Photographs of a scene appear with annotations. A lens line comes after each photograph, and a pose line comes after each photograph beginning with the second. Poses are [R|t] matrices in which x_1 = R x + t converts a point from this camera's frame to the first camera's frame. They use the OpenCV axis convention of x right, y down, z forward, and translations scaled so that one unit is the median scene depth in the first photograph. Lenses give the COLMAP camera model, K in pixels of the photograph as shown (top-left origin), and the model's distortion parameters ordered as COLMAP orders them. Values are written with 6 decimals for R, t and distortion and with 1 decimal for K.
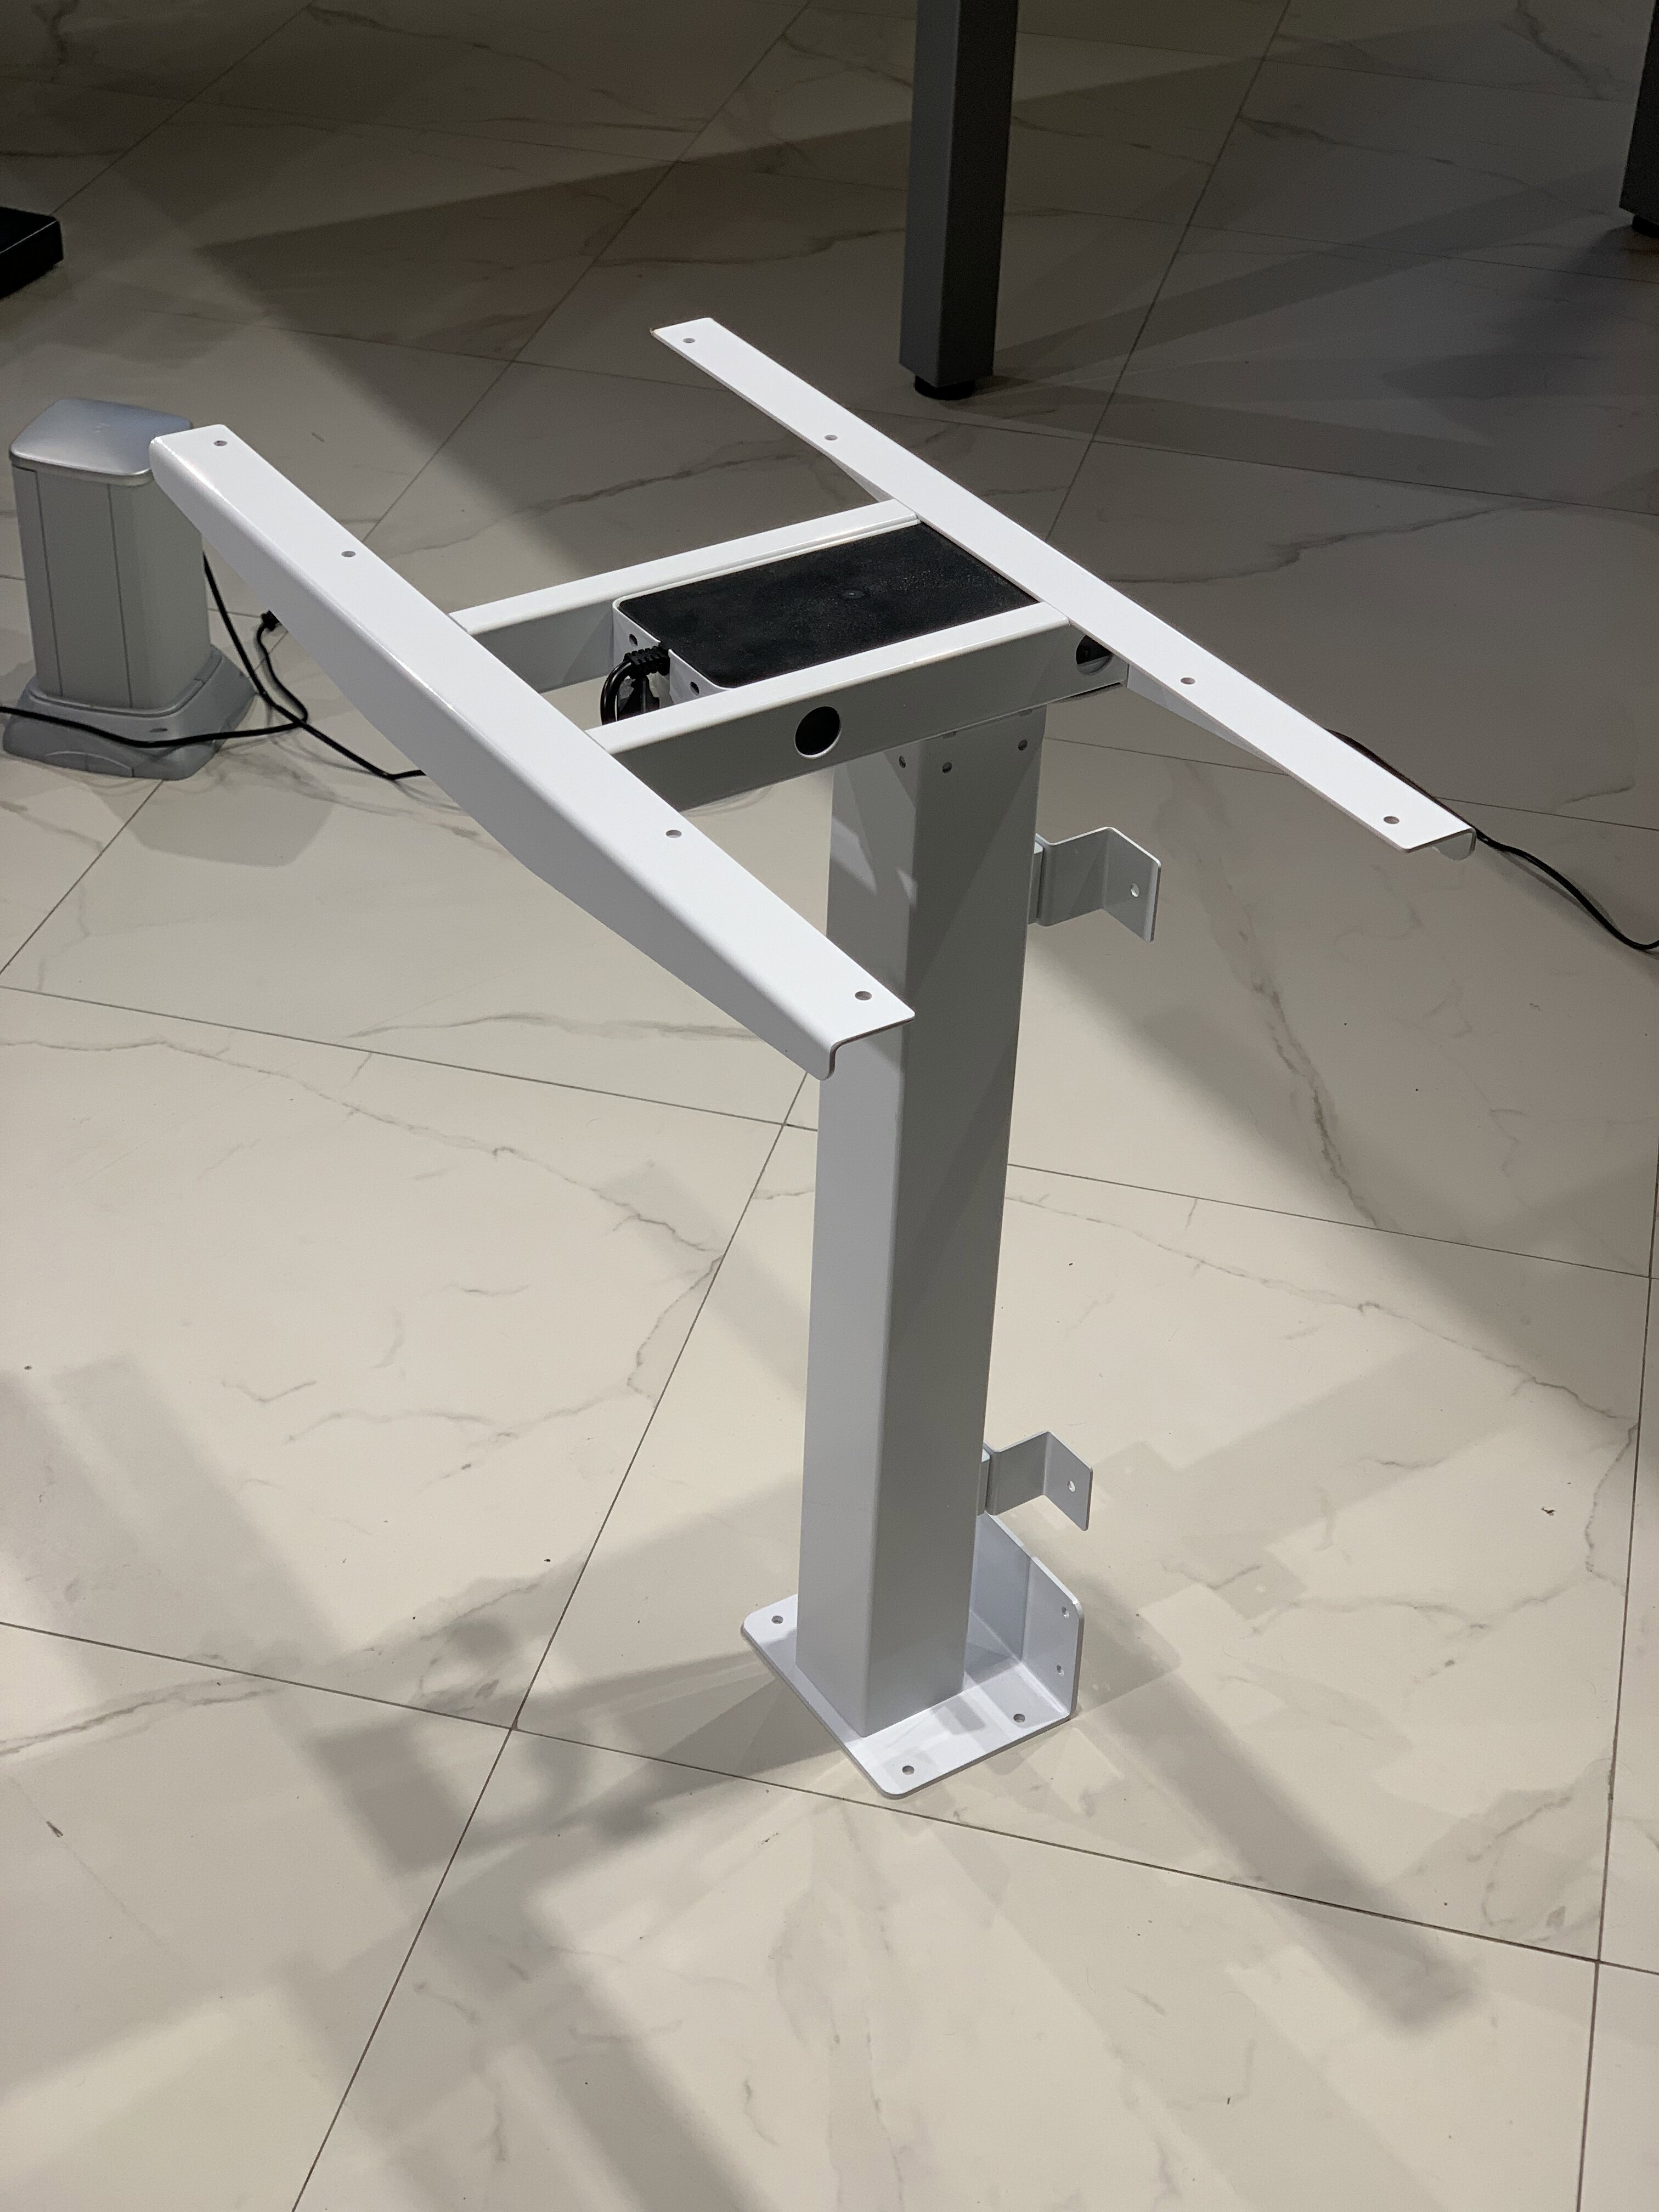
lens RADIAL K [[3299.8, 0, 829.5], [0, 3299.8, 1106.0], [0, 0, 1]] dist [0.120796, -0.698104]
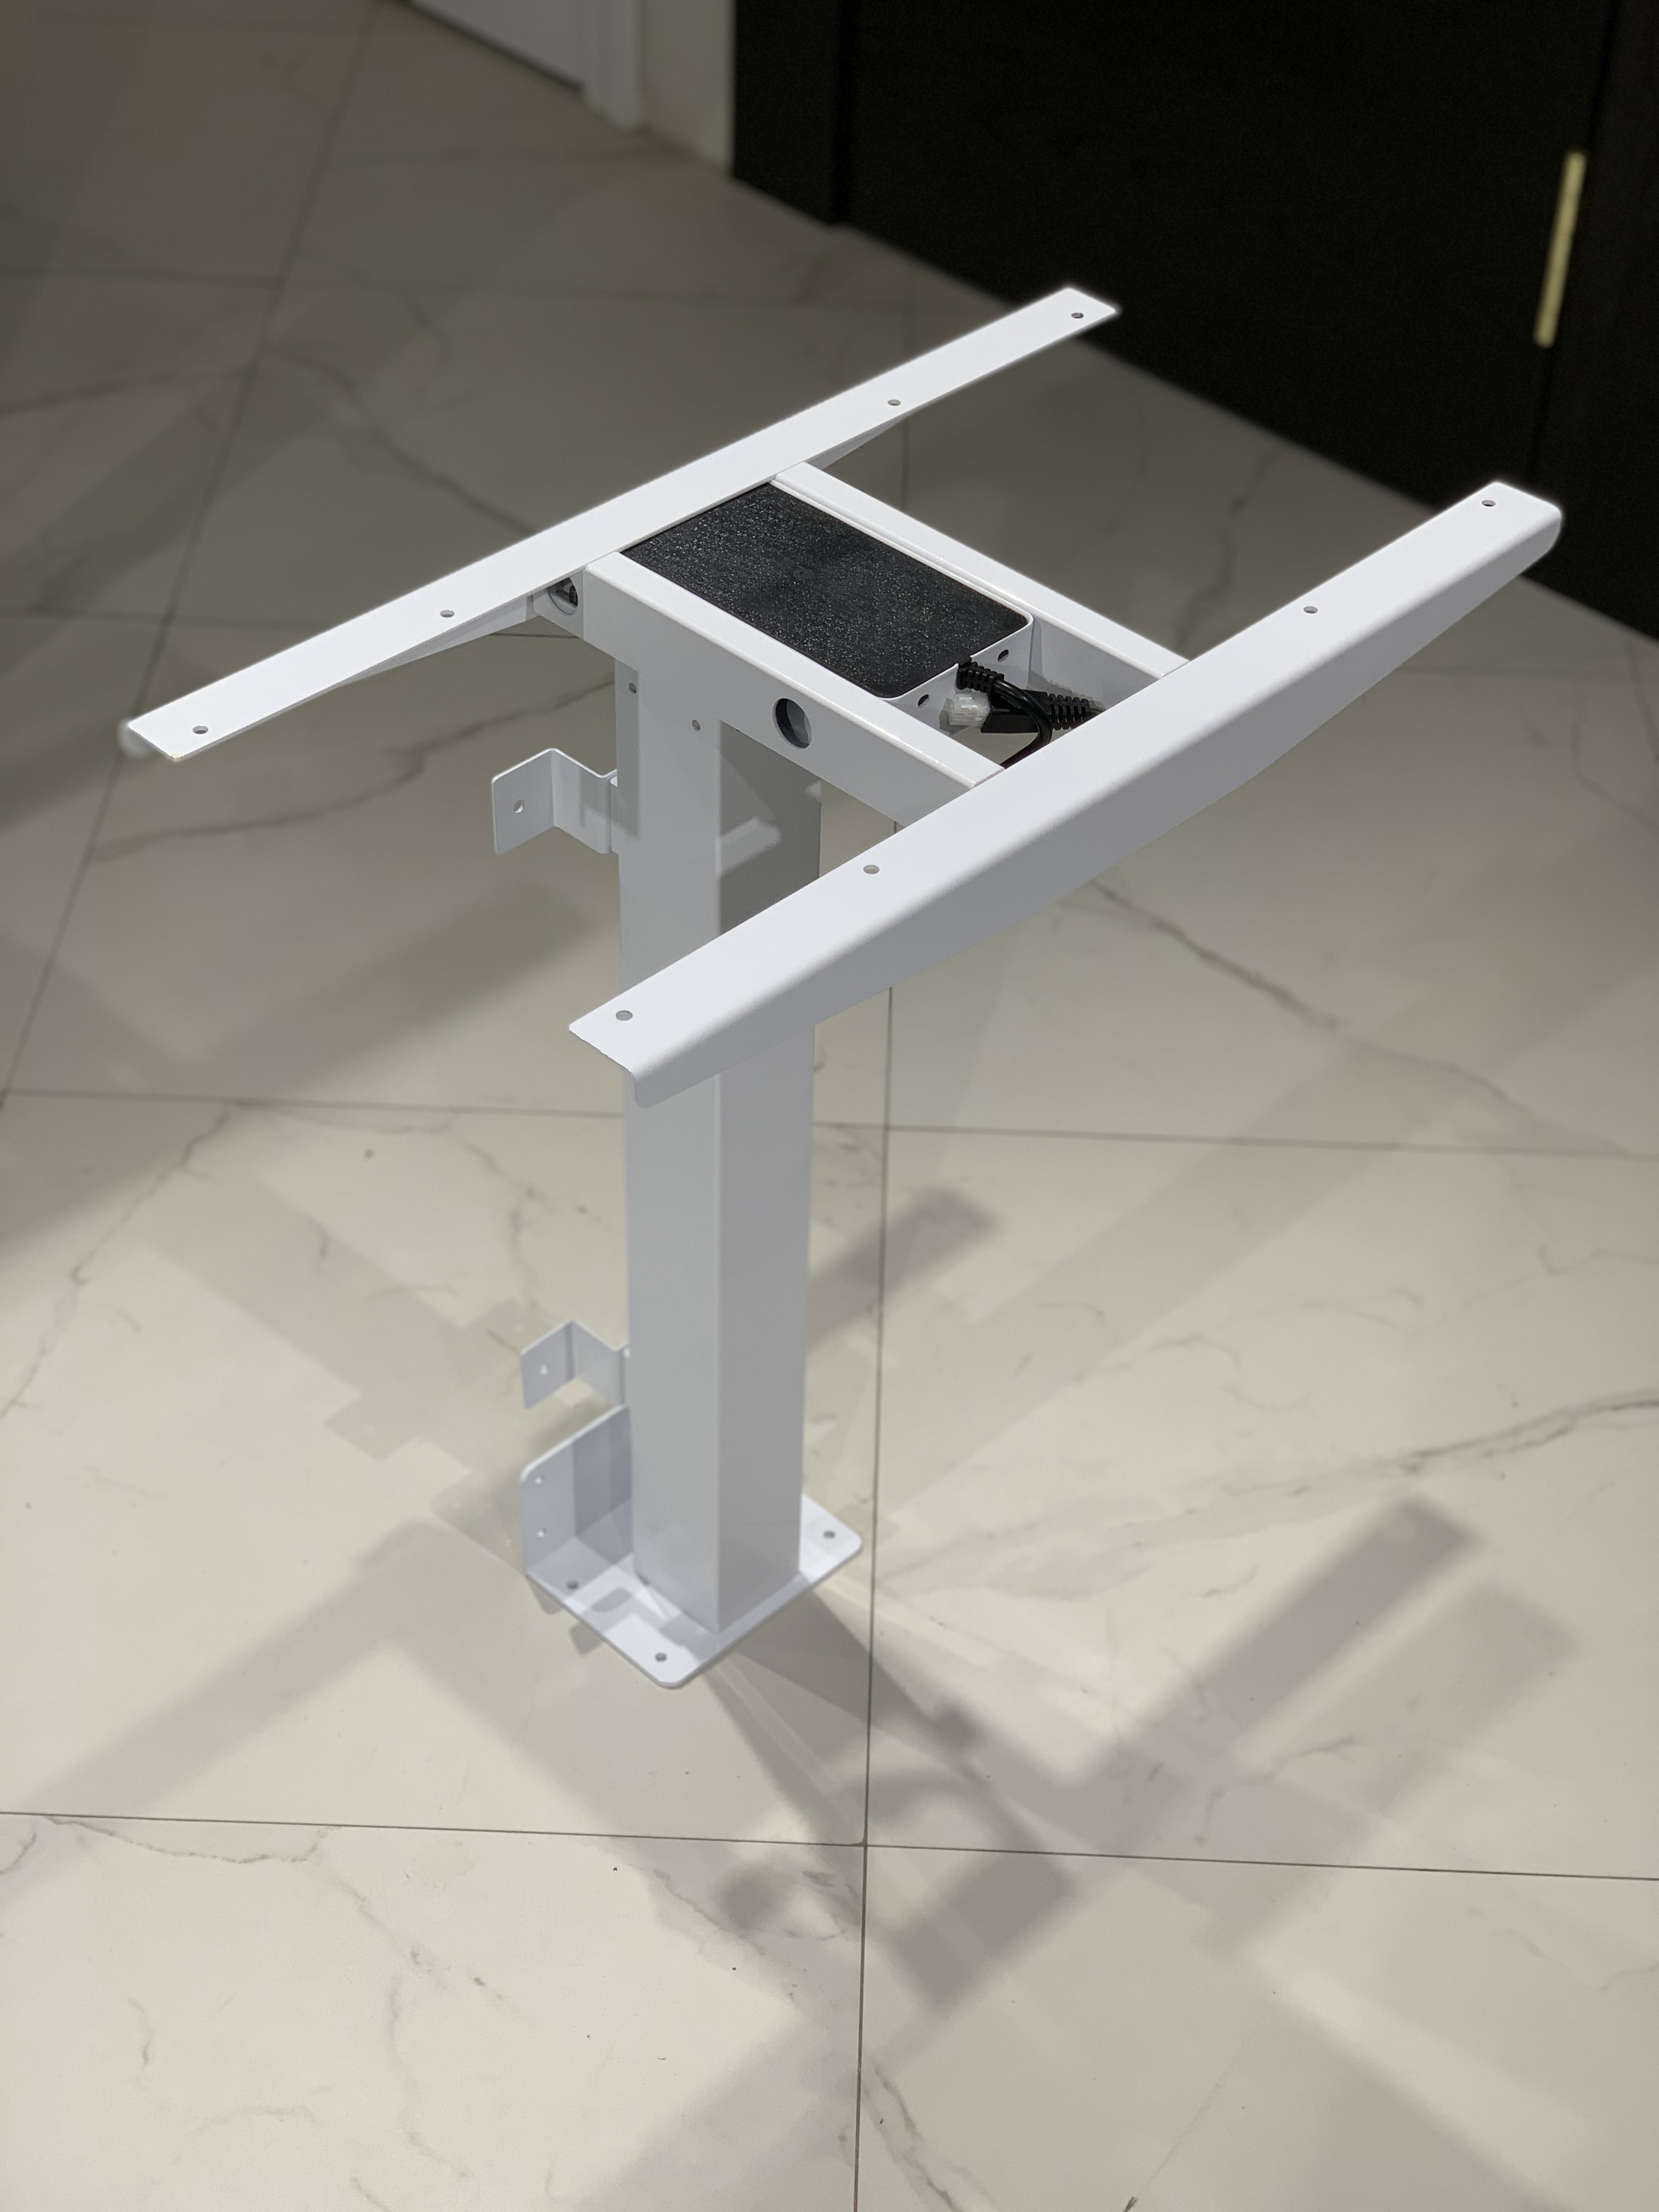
lens RADIAL K [[3329.7, 0, 876.9], [0, 3329.7, 1102.8], [0, 0, 1]] dist [0.138284, -0.975384]
pose [[-0.228830, -0.654594, 0.720516, -0.600016], [0.524994, 0.540308, 0.657608, -0.519863], [-0.819767, 0.528747, 0.220019, 0.606301]]
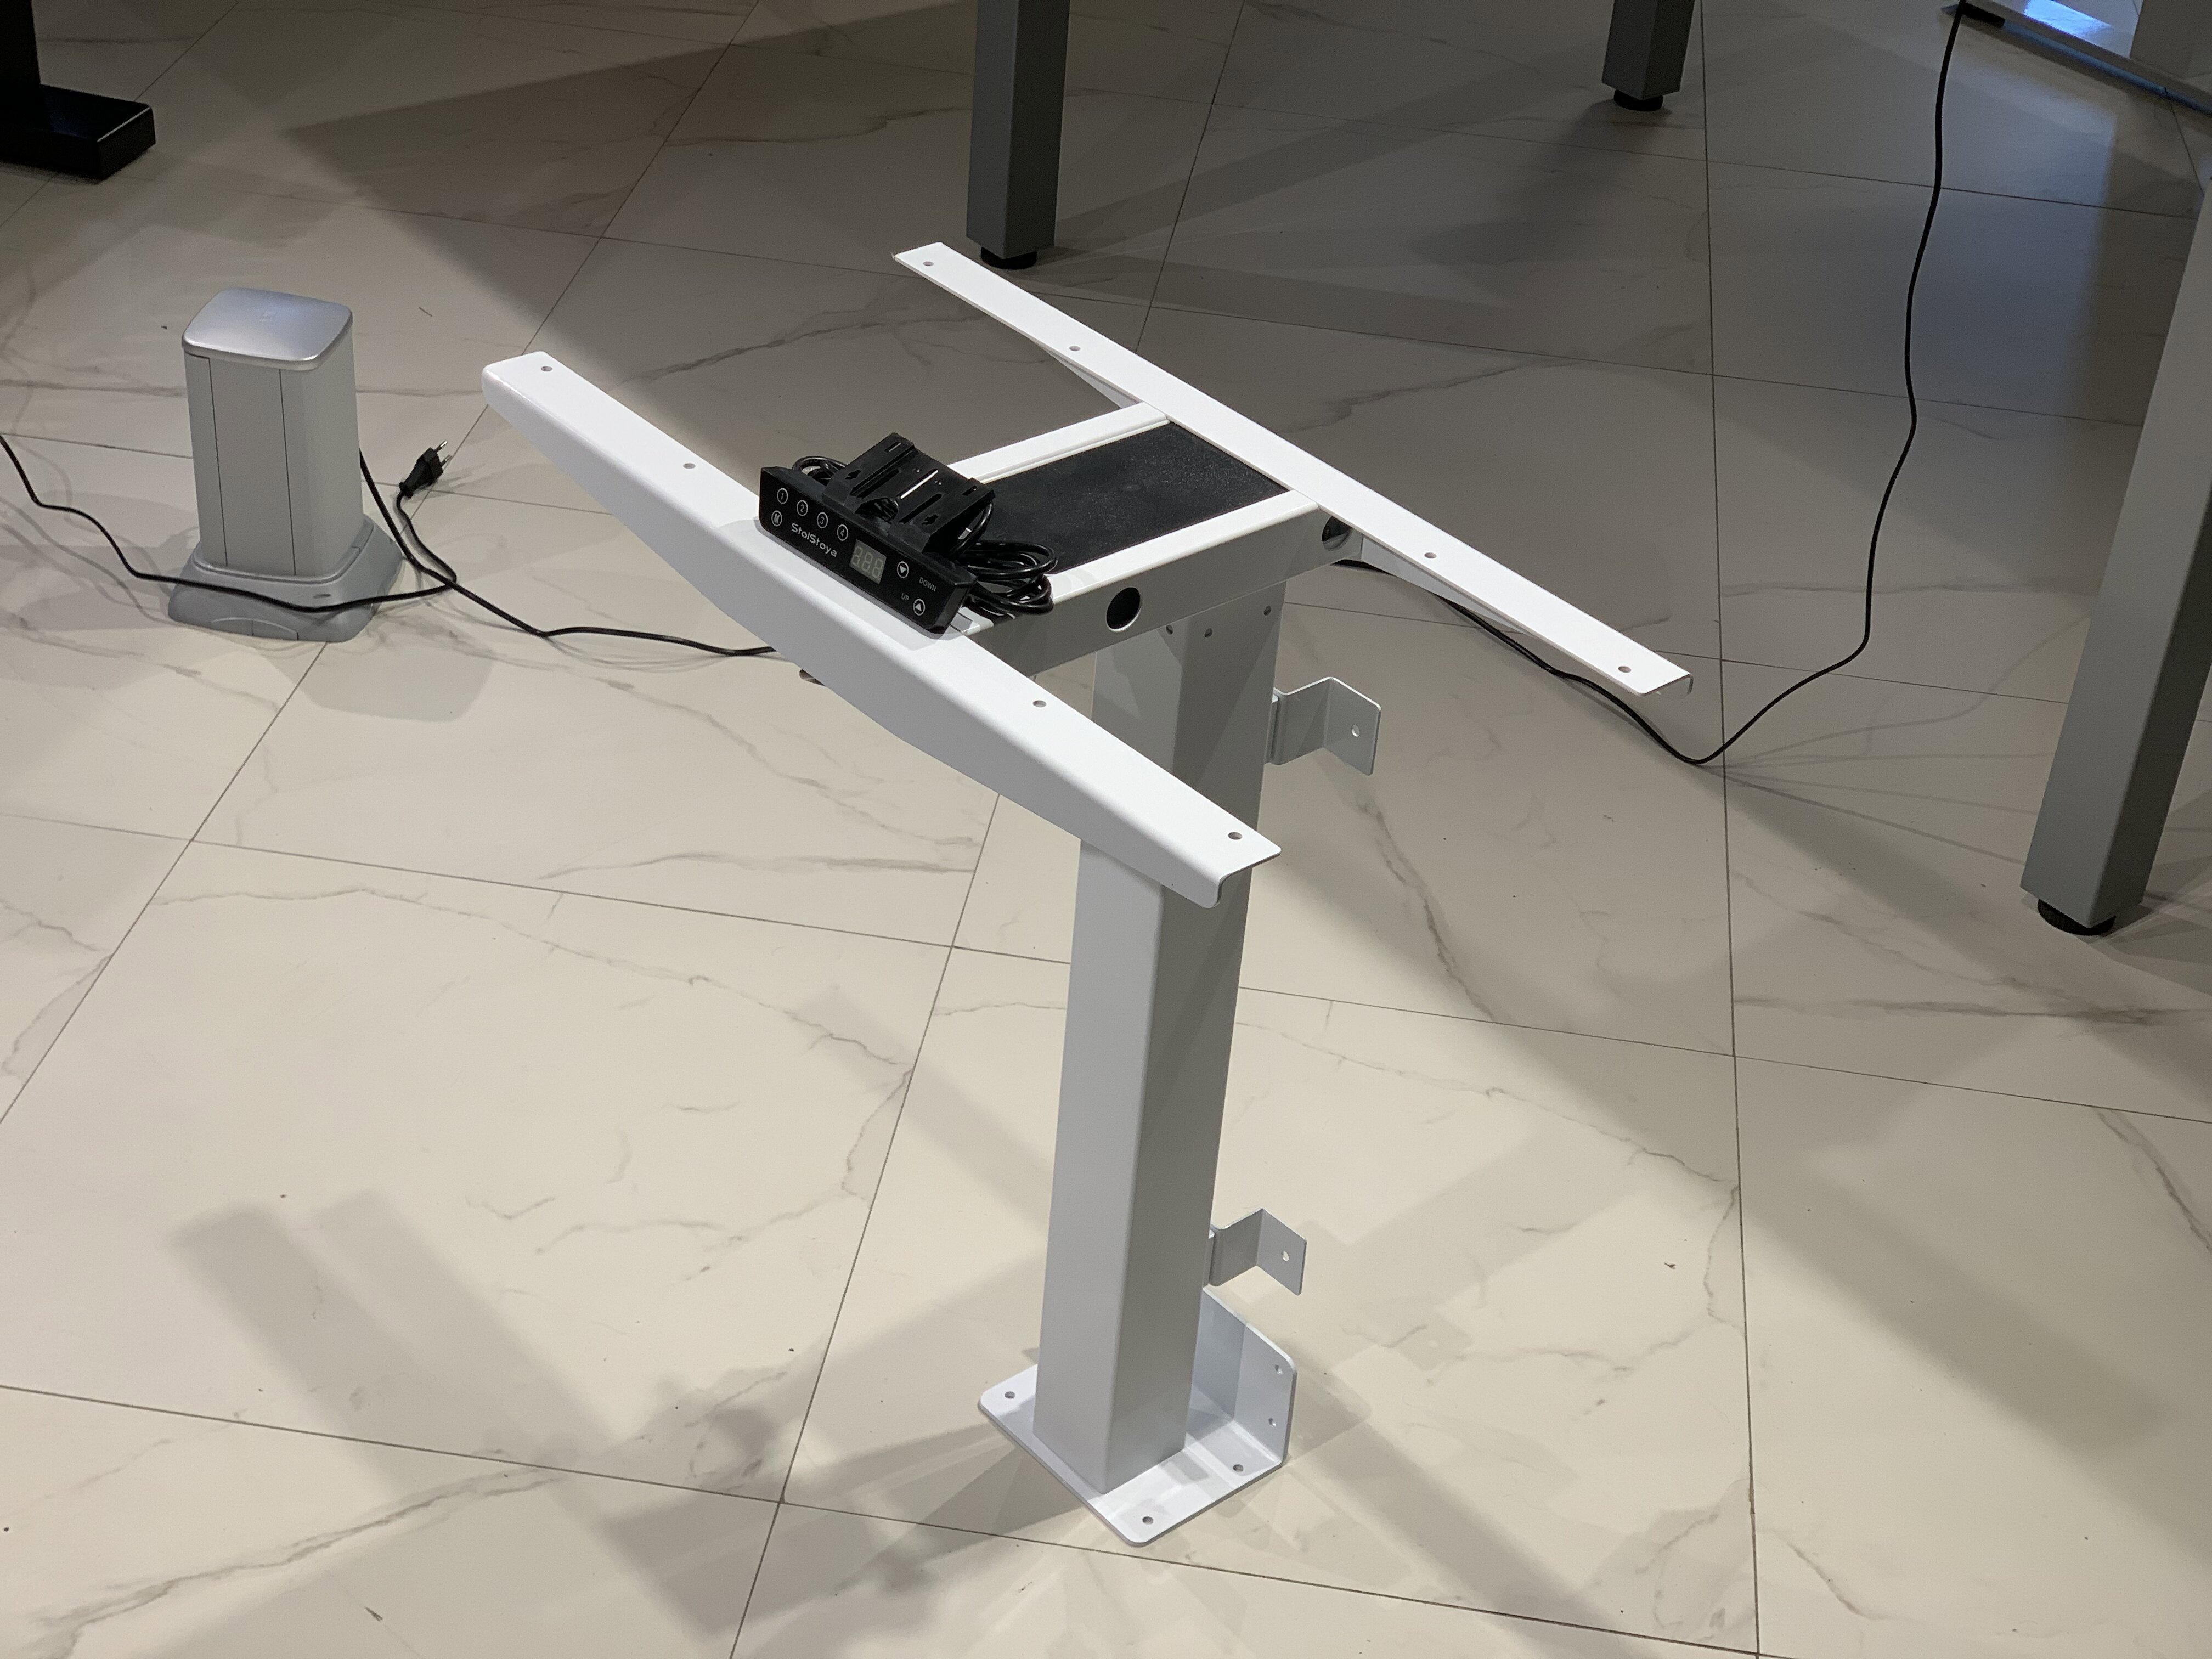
lens RADIAL K [[3296.5, 0, 1107.1], [0, 3296.5, 787.0], [0, 0, 1]] dist [0.016063, 0.014667]
pose [[0.993601, -0.028385, 0.109323, -0.091700], [0.032815, 0.998703, -0.038939, -0.003348], [-0.108076, 0.042277, 0.993243, -0.102919]]
